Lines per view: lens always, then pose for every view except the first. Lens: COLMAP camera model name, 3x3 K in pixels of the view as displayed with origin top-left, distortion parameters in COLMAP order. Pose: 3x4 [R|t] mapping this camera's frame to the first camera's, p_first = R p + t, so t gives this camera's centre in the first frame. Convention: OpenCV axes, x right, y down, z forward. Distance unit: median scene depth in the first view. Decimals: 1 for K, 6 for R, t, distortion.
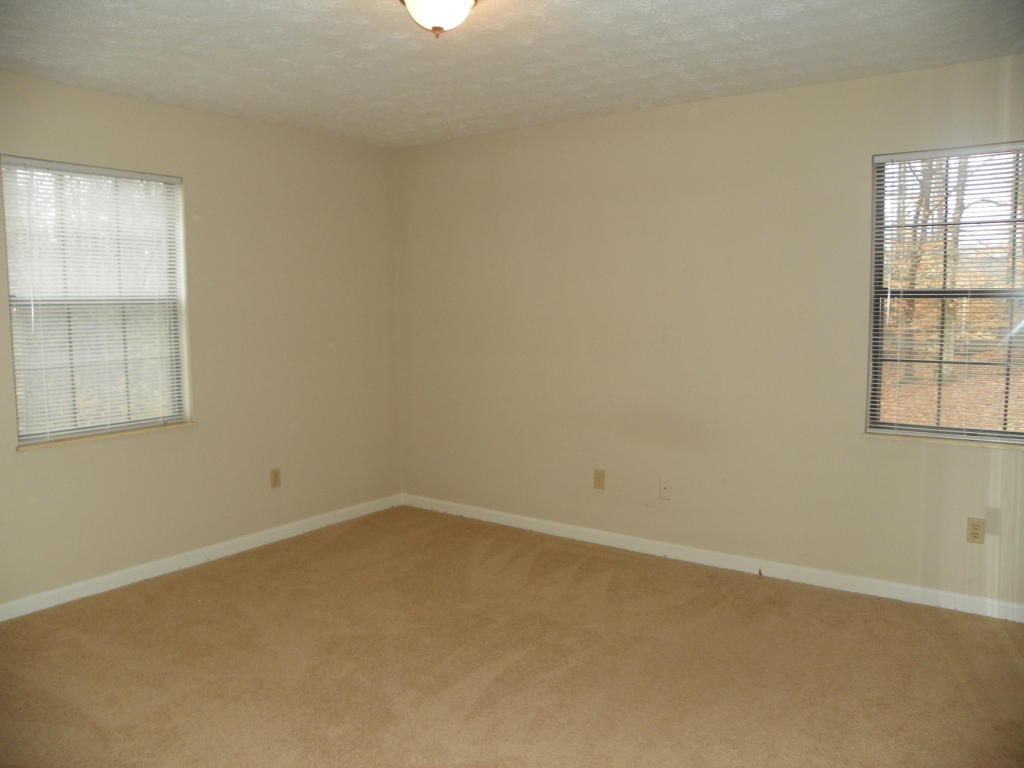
lens RADIAL K [[784.1, 0, 509.6], [0, 784.1, 386.8], [0, 0, 1]] dist [-0.141856, 0.086668]
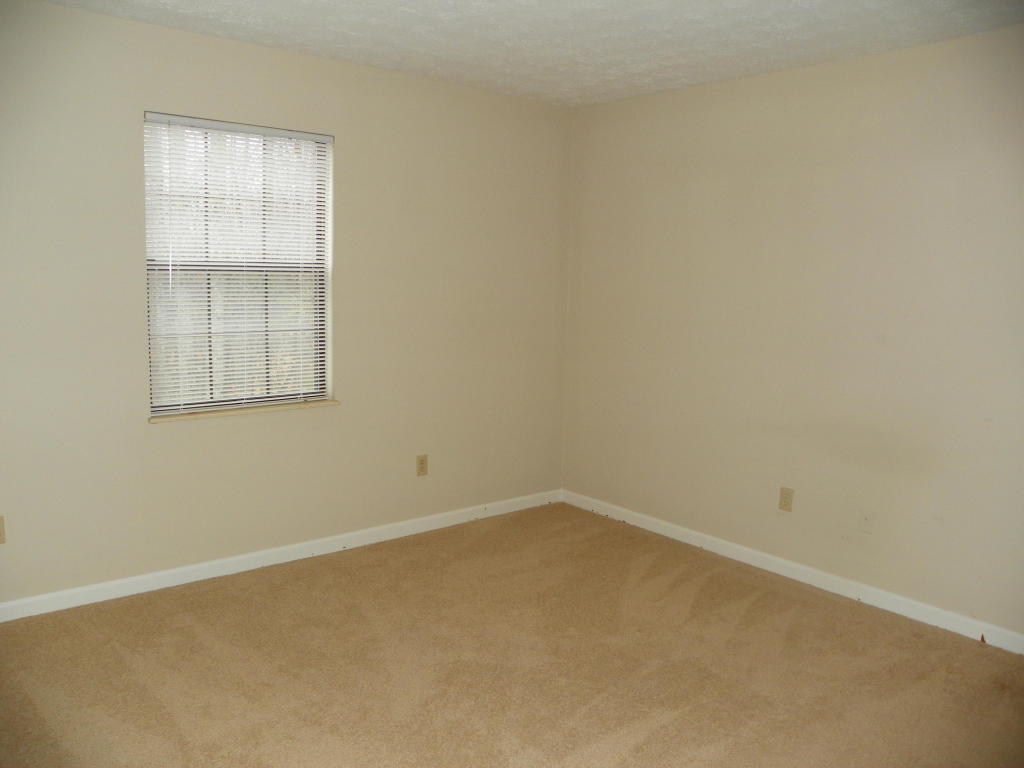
lens RADIAL K [[784.1, 0, 512.1], [0, 784.1, 378.2], [0, 0, 1]] dist [-0.141856, 0.086668]
pose [[0.970548, 0.065533, -0.231822, 0.013786], [-0.059638, 0.997696, 0.032354, -0.027598], [0.233408, -0.017576, 0.972220, 0.150539]]
